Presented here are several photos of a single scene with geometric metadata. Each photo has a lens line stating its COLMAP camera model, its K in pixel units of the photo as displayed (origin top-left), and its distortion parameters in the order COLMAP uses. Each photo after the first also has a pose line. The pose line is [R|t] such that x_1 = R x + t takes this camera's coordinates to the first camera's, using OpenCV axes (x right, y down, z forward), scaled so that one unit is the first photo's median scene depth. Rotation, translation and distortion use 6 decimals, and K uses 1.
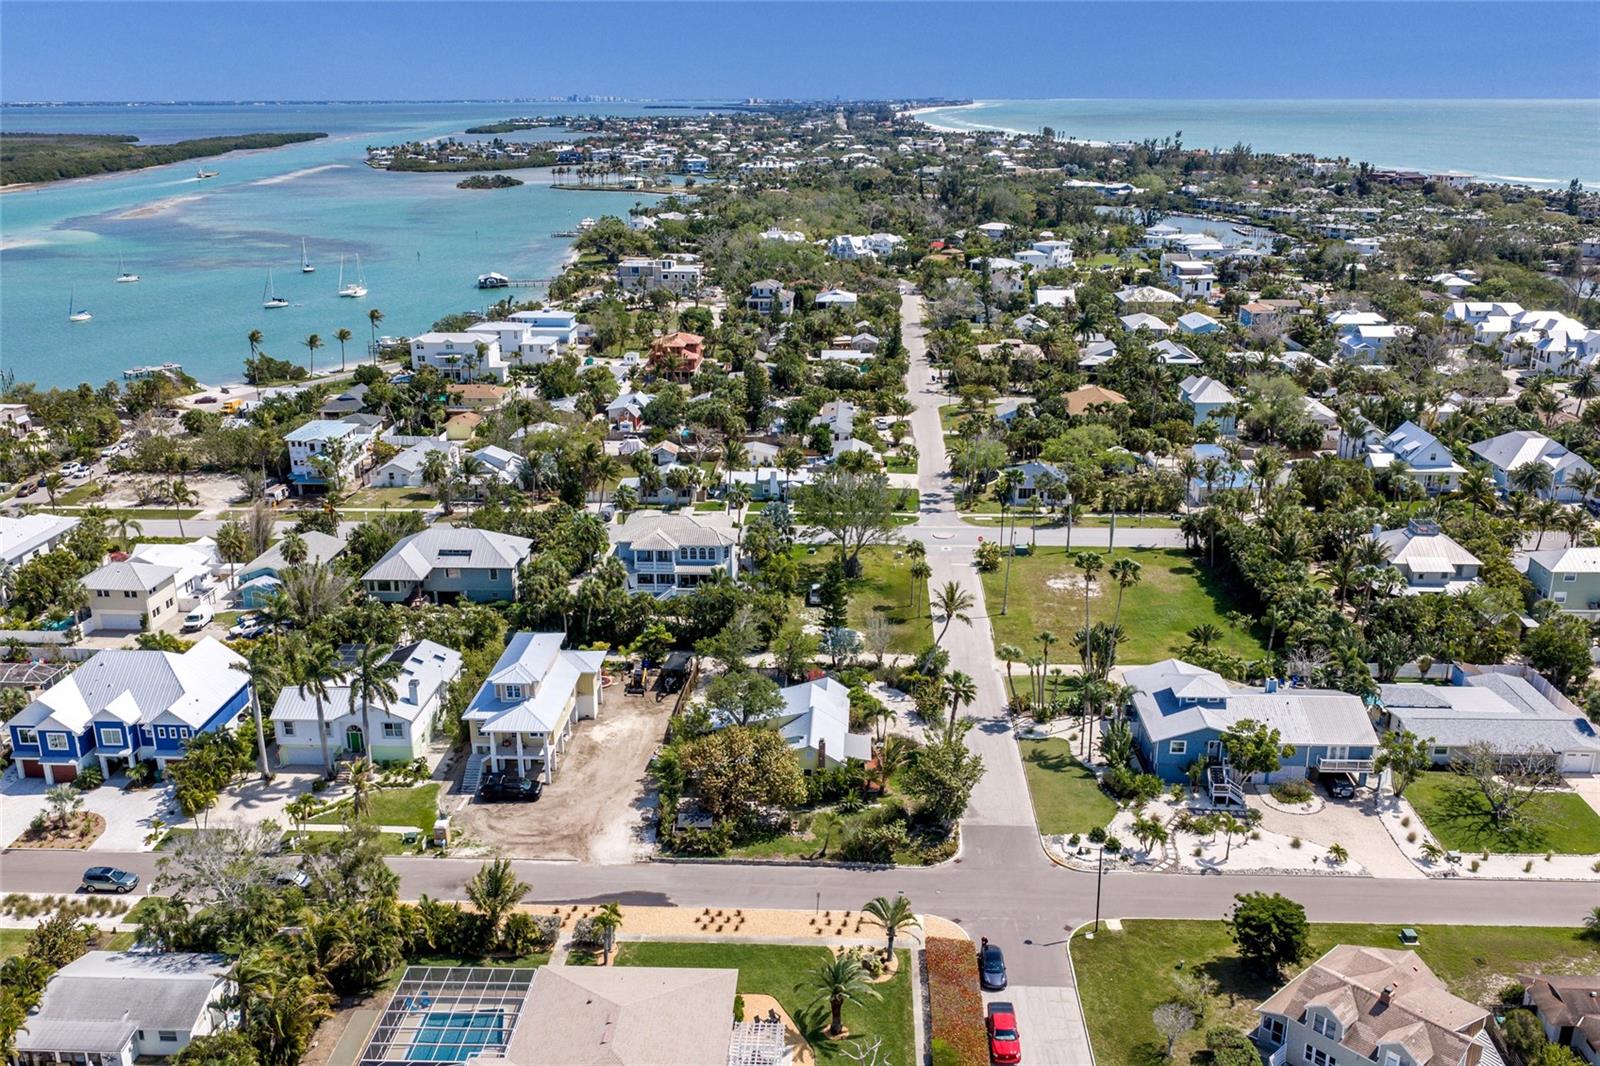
lens RADIAL K [[1356.8, 0, 800.0], [0, 1356.8, 533.0], [0, 0, 1]] dist [0.019865, -0.046927]
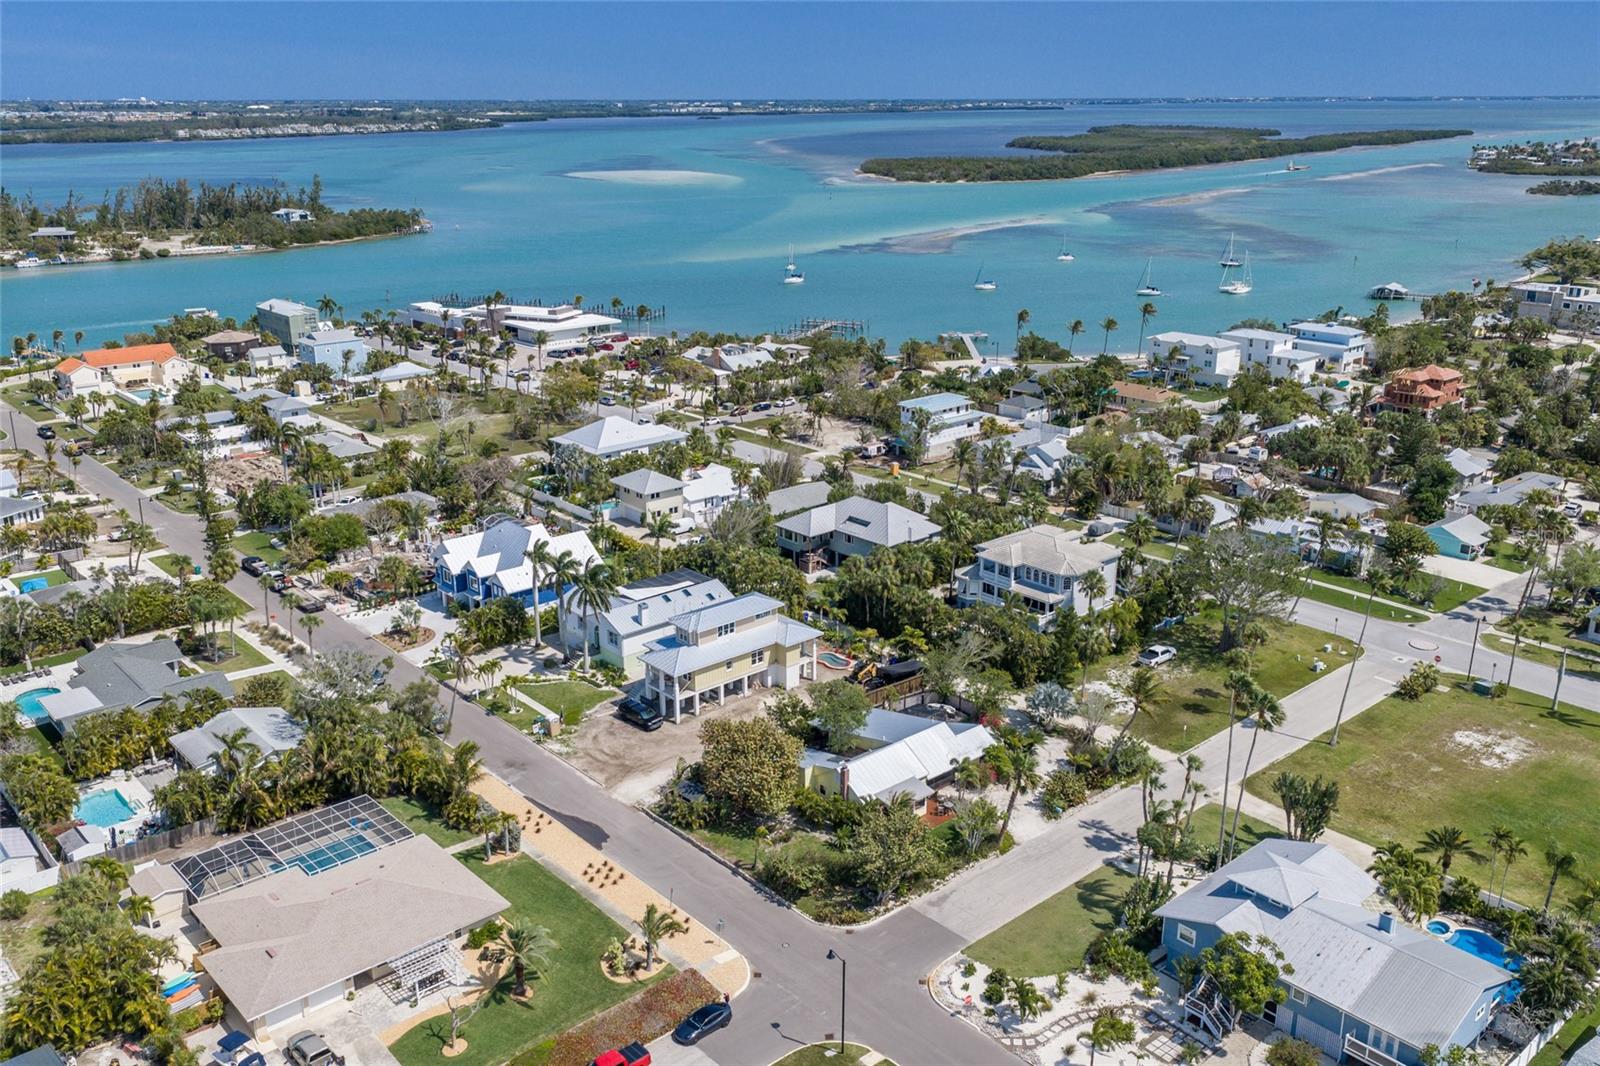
lens RADIAL K [[1347.9, 0, 800.0], [0, 1347.9, 533.0], [0, 0, 1]] dist [0.032846, -0.036077]
pose [[0.697322, 0.221677, -0.681616, 0.416780], [-0.219214, 0.971363, 0.091643, -0.060463], [0.682412, 0.085515, 0.725948, 0.188692]]
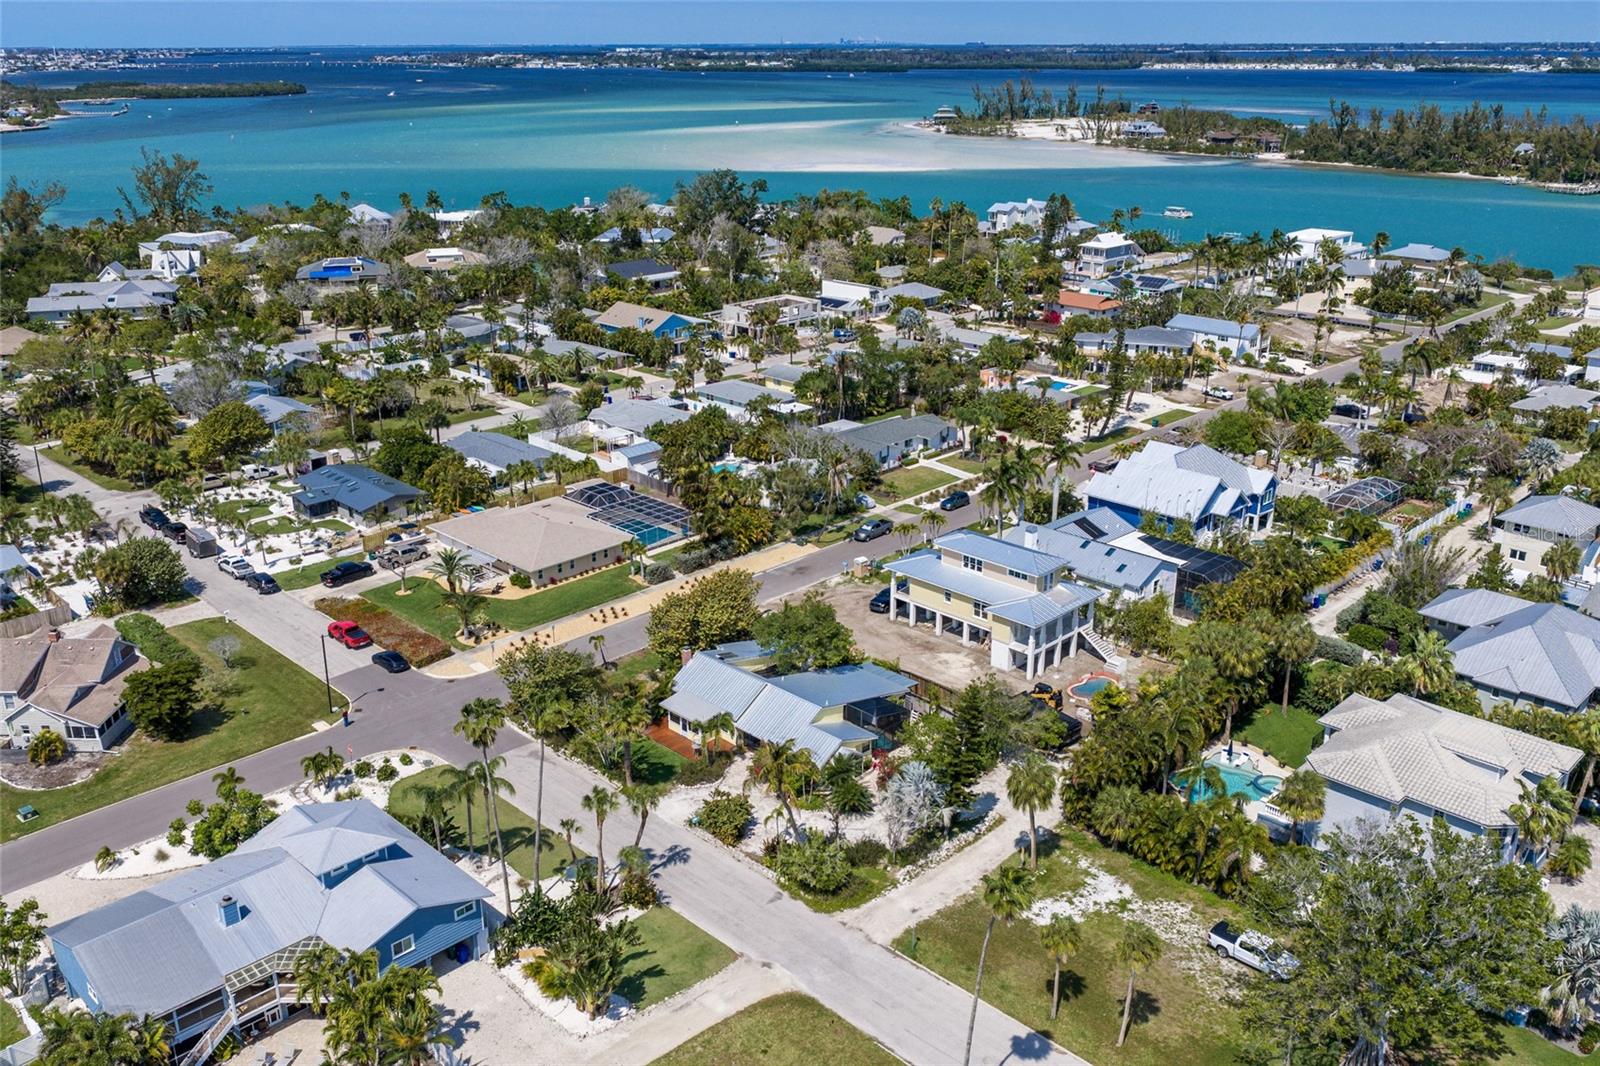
lens RADIAL K [[1356.8, 0, 800.0], [0, 1356.8, 533.0], [0, 0, 1]] dist [0.019865, -0.046927]
pose [[-0.670933, 0.258284, -0.695081, 0.400748], [-0.221560, 0.824728, 0.520322, -0.279533], [0.707644, 0.503104, -0.496112, 1.011630]]
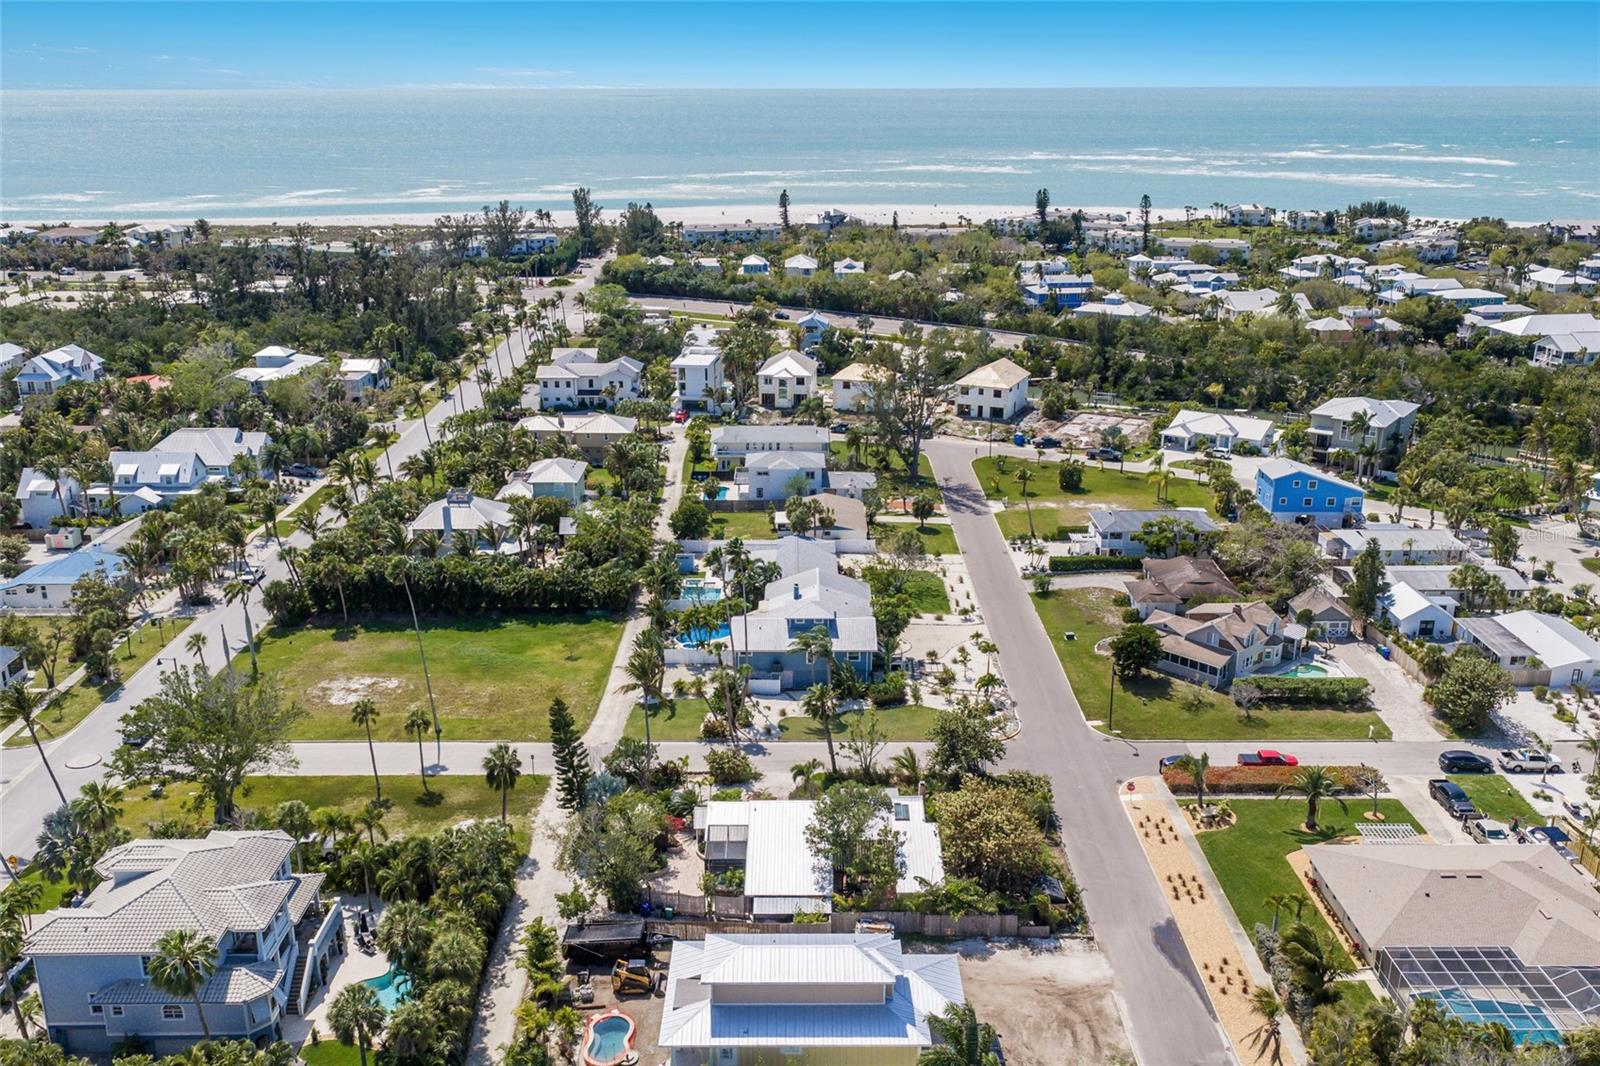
lens RADIAL K [[1387.1, 0, 800.0], [0, 1387.1, 533.0], [0, 0, 1]] dist [0.051777, -0.061283]
pose [[-0.046567, -0.299370, 0.953000, -0.566837], [0.306872, 0.903613, 0.298851, -0.210107], [-0.950611, 0.306366, 0.049790, 0.673738]]
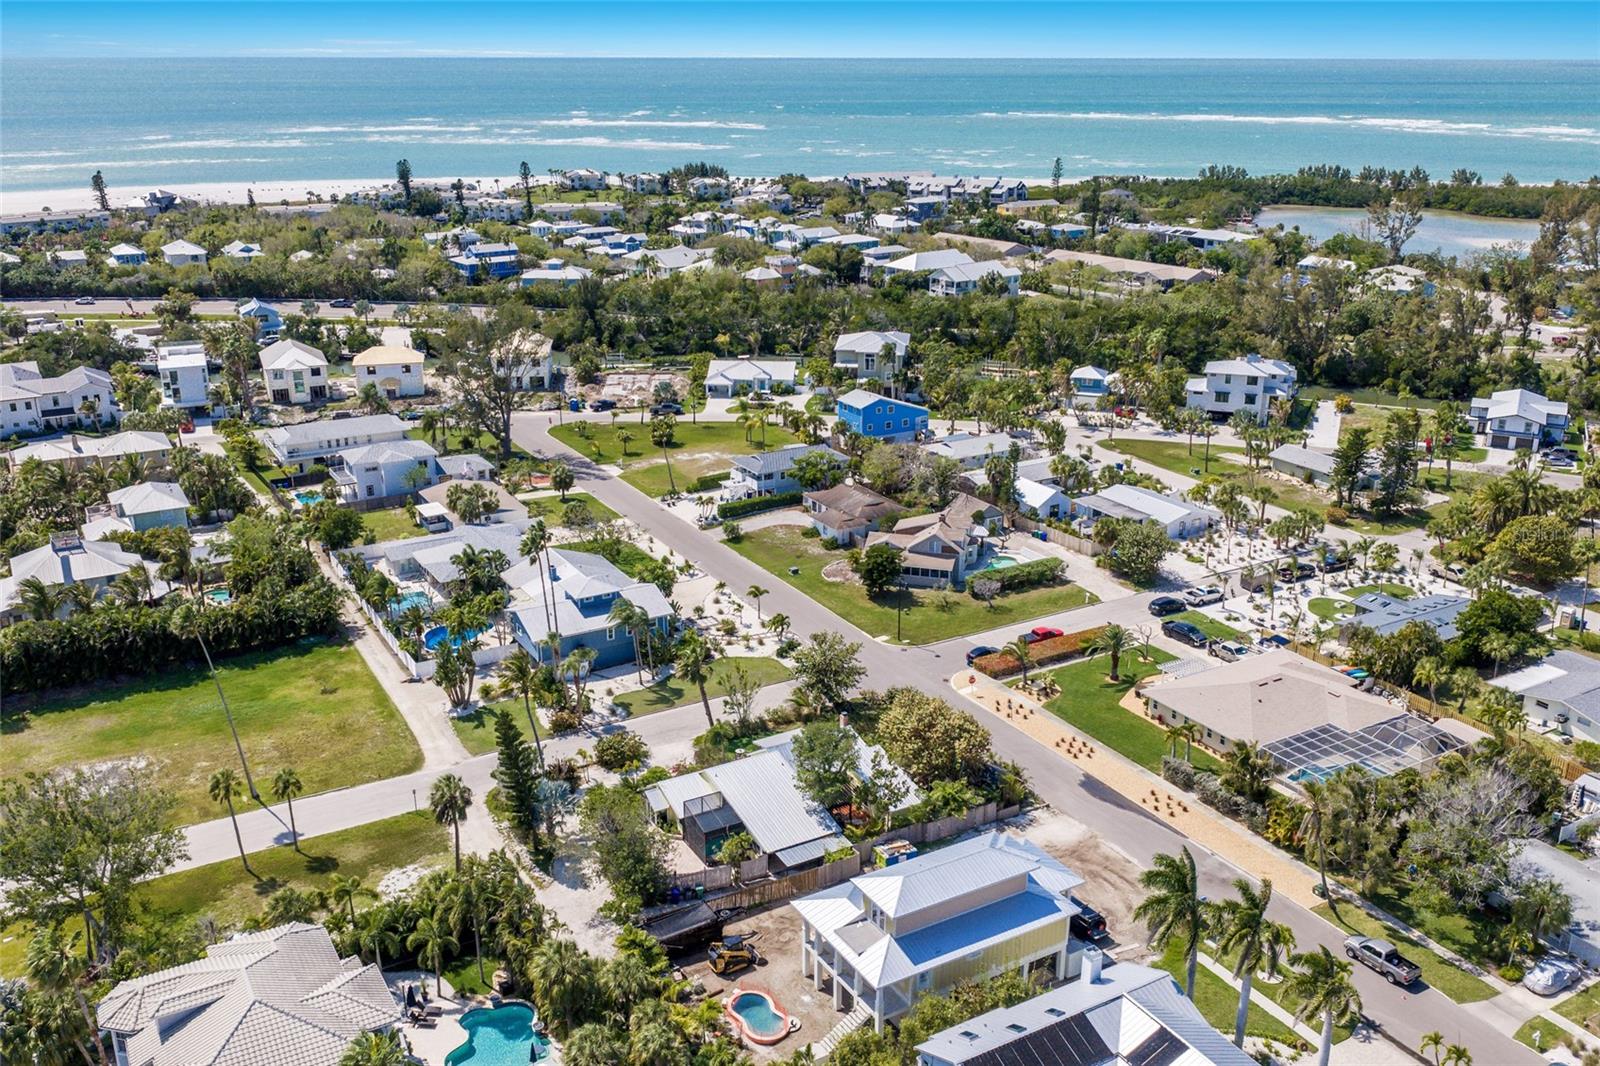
lens RADIAL K [[1394.4, 0, 800.0], [0, 1394.4, 533.0], [0, 0, 1]] dist [0.036779, -0.085268]
pose [[-0.541565, -0.266119, 0.797426, -0.495984], [0.260151, 0.848956, 0.459995, -0.287793], [-0.799393, 0.456568, -0.390533, 0.929769]]
